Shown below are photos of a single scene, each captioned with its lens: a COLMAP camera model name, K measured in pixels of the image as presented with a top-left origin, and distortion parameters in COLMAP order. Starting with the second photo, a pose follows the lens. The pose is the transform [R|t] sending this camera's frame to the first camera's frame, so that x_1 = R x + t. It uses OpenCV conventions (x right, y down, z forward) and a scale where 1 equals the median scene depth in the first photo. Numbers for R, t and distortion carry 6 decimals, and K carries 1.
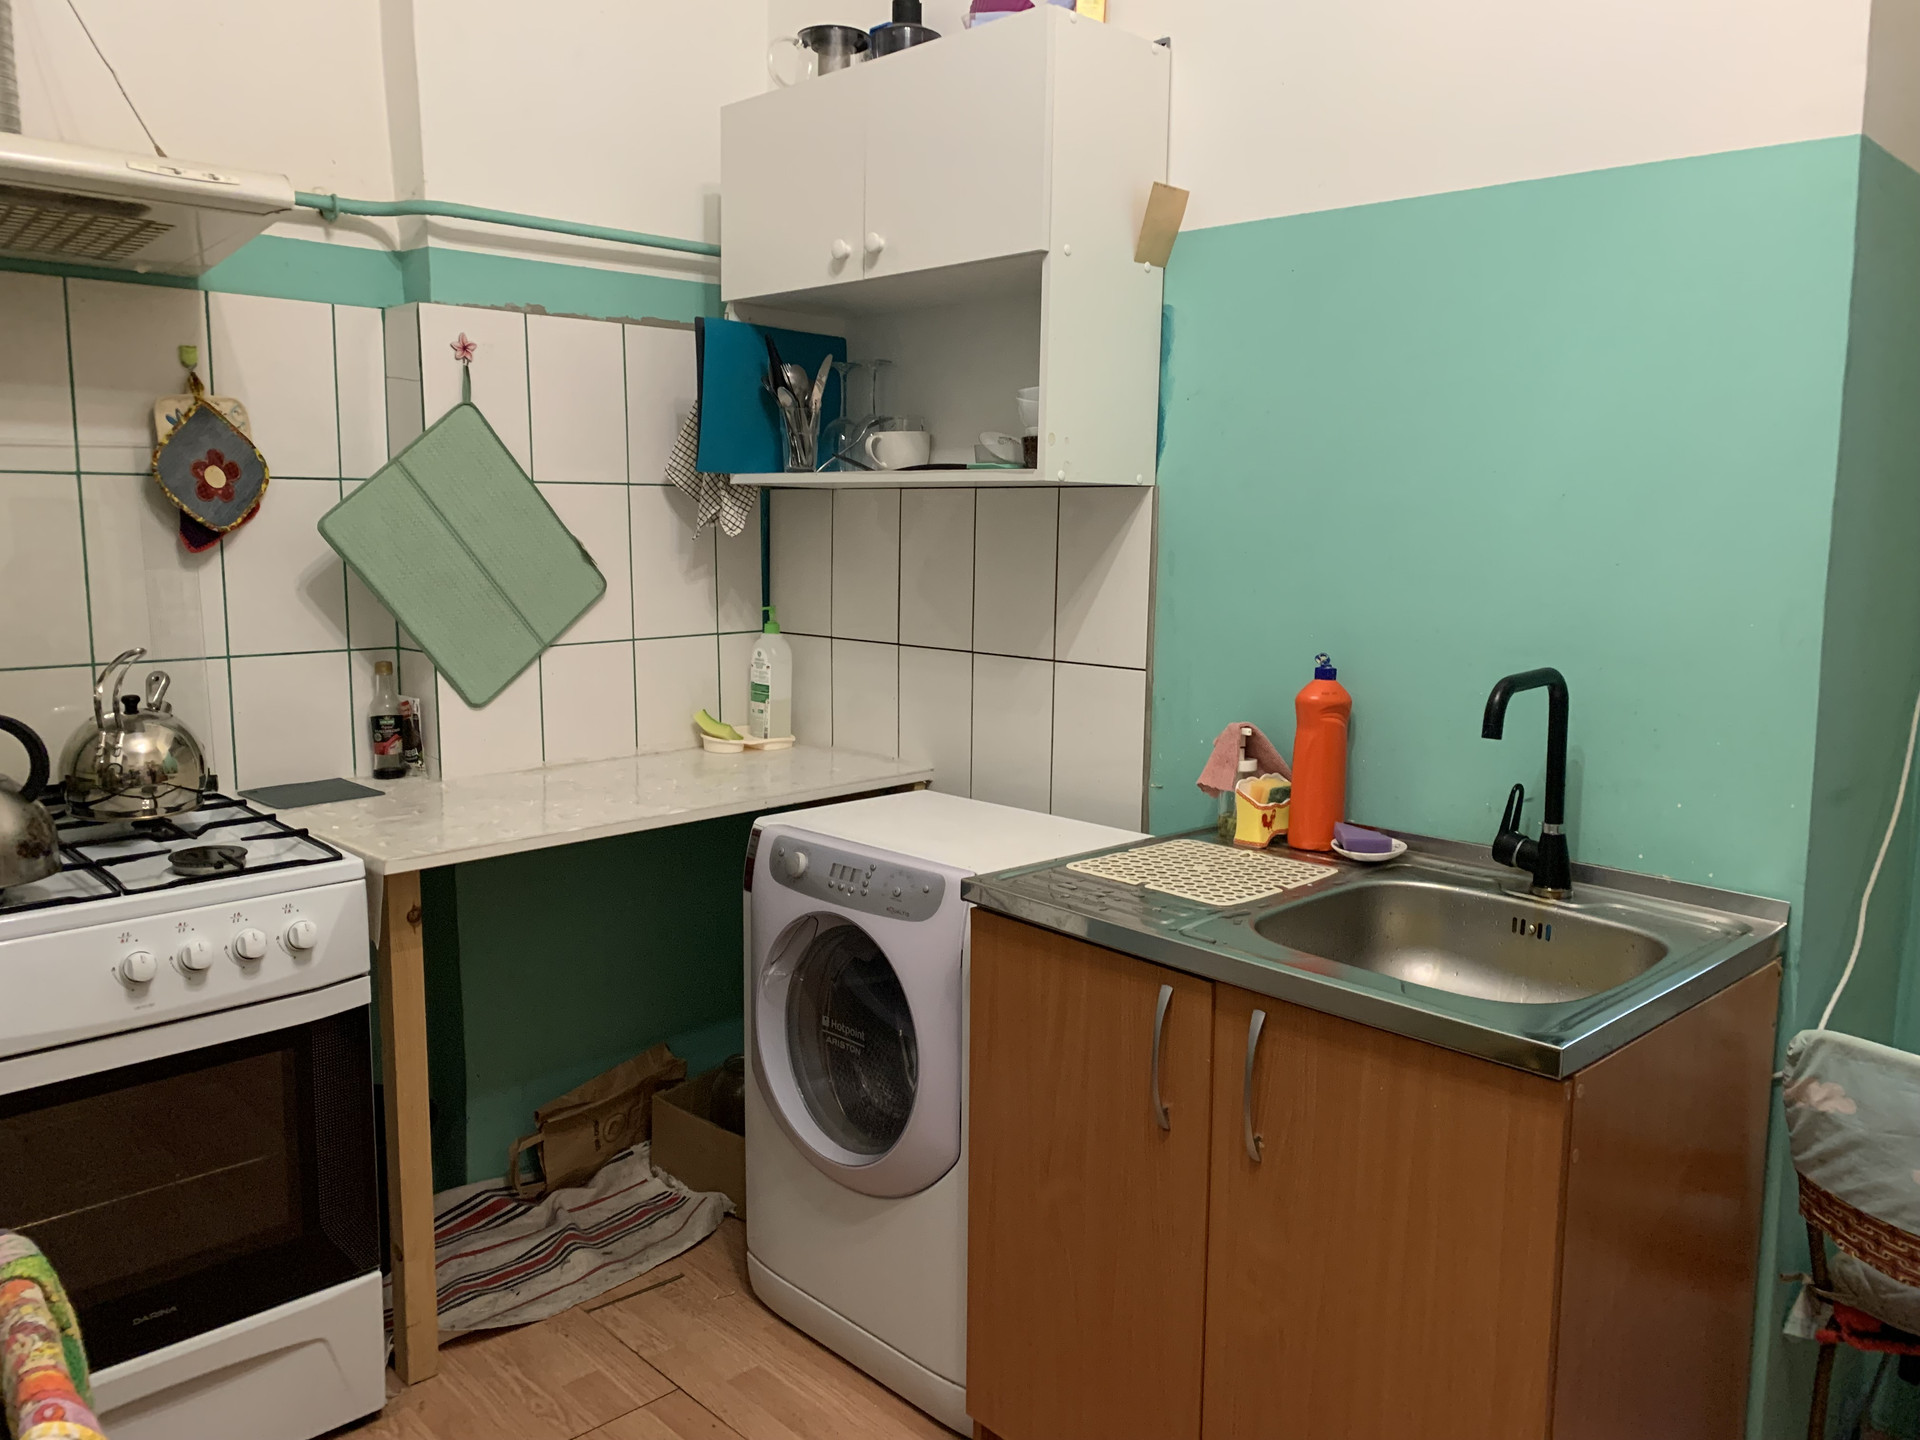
lens RADIAL K [[1479.9, 0, 970.2], [0, 1479.9, 727.4], [0, 0, 1]] dist [0.057803, -0.056653]
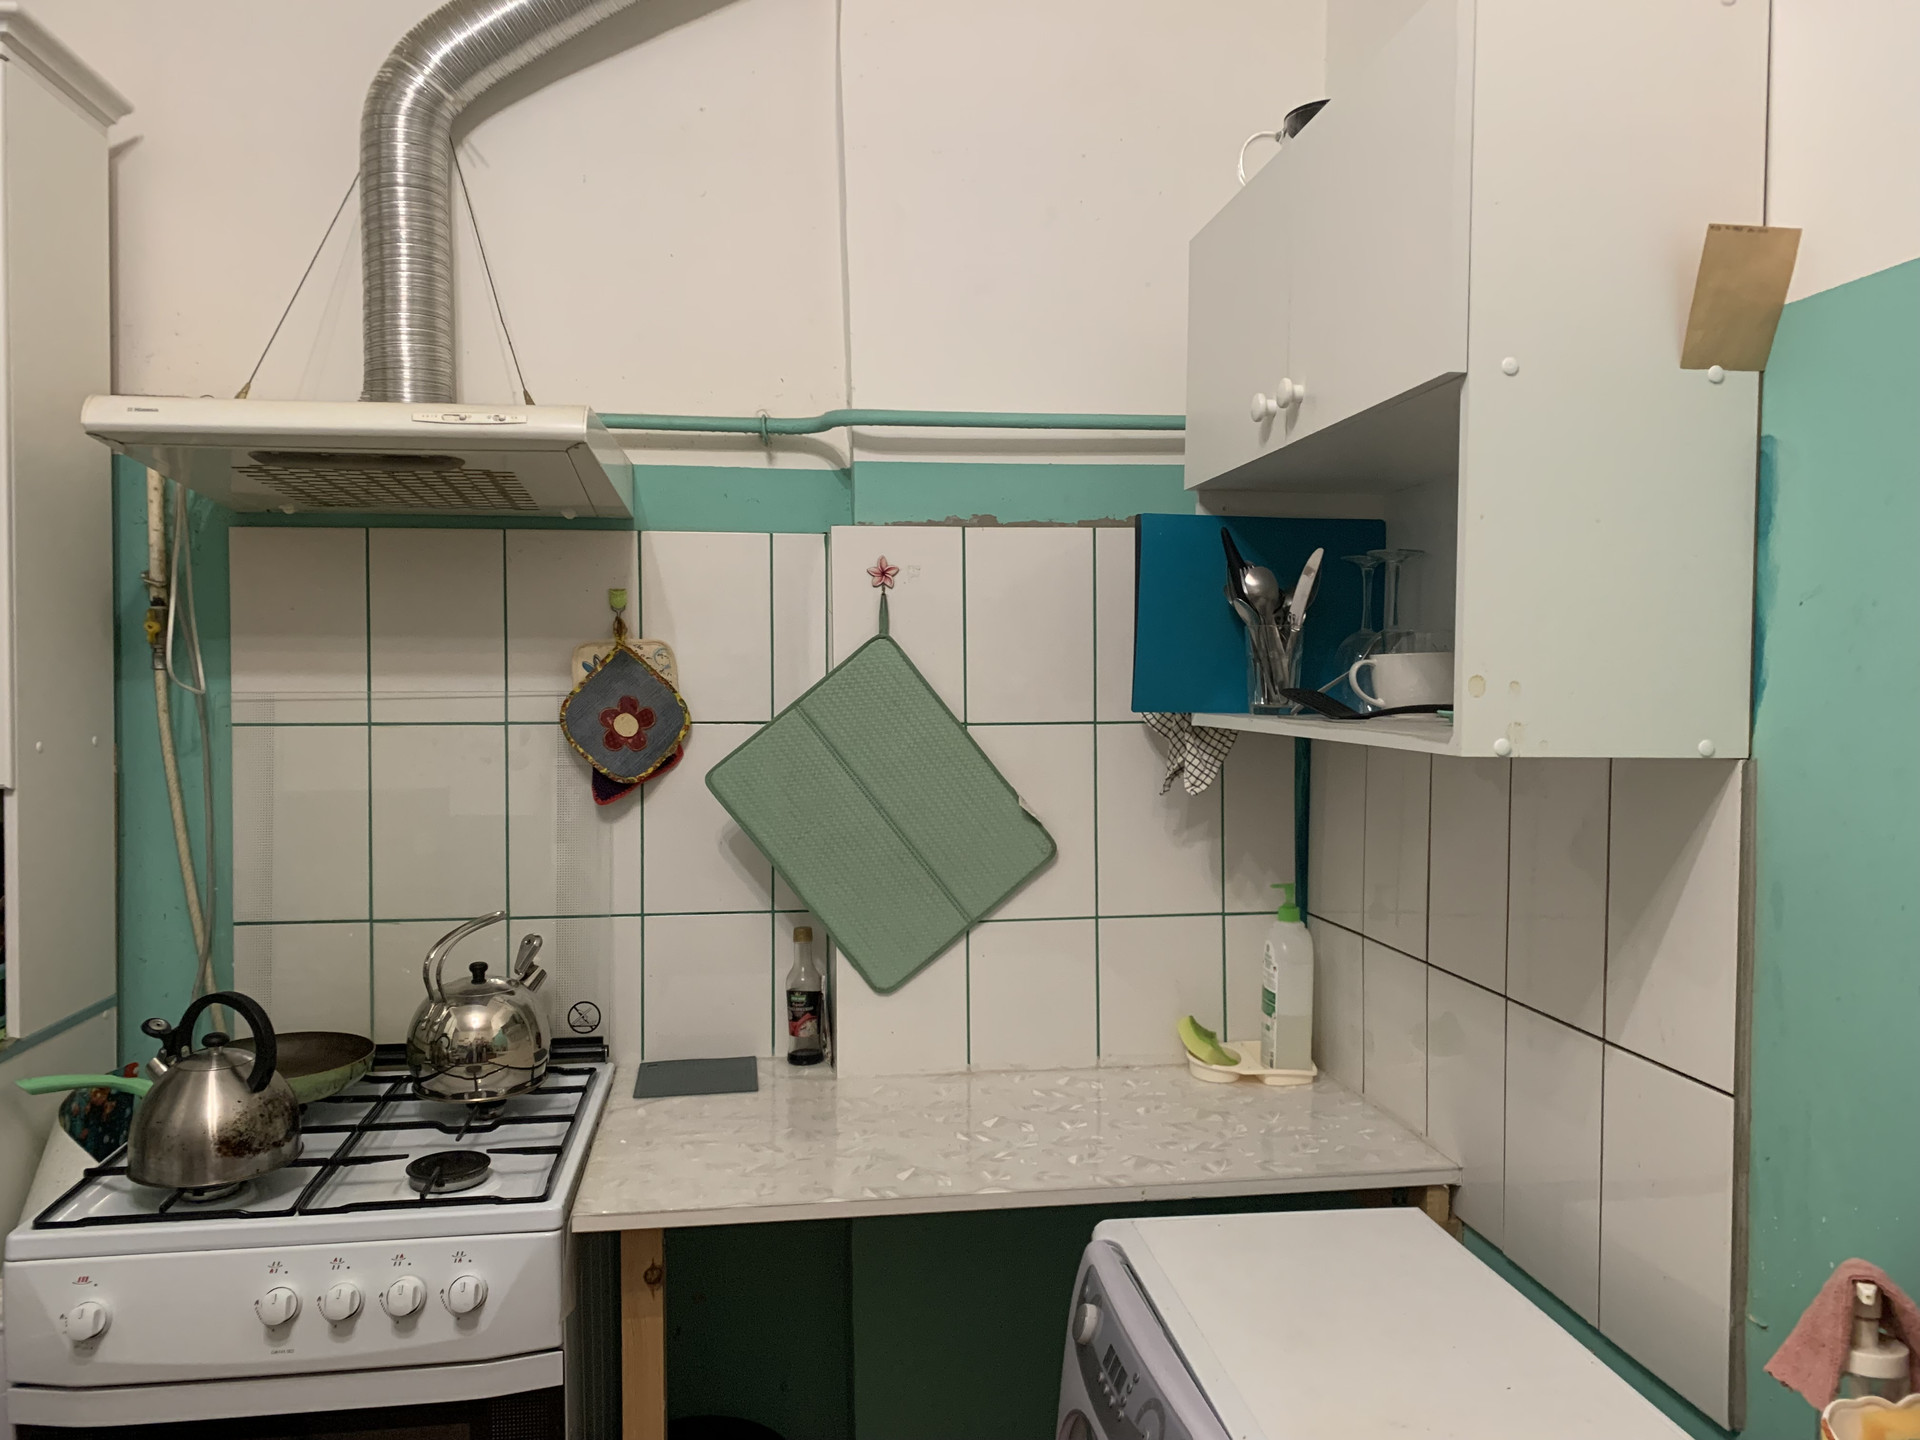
lens RADIAL K [[1479.9, 0, 966.8], [0, 1479.9, 725.8], [0, 0, 1]] dist [0.057803, -0.056653]
pose [[0.797120, 0.013128, -0.603679, 0.214887], [-0.080861, 0.993079, -0.085176, -0.099819], [0.598383, 0.116709, 0.792665, 0.371914]]
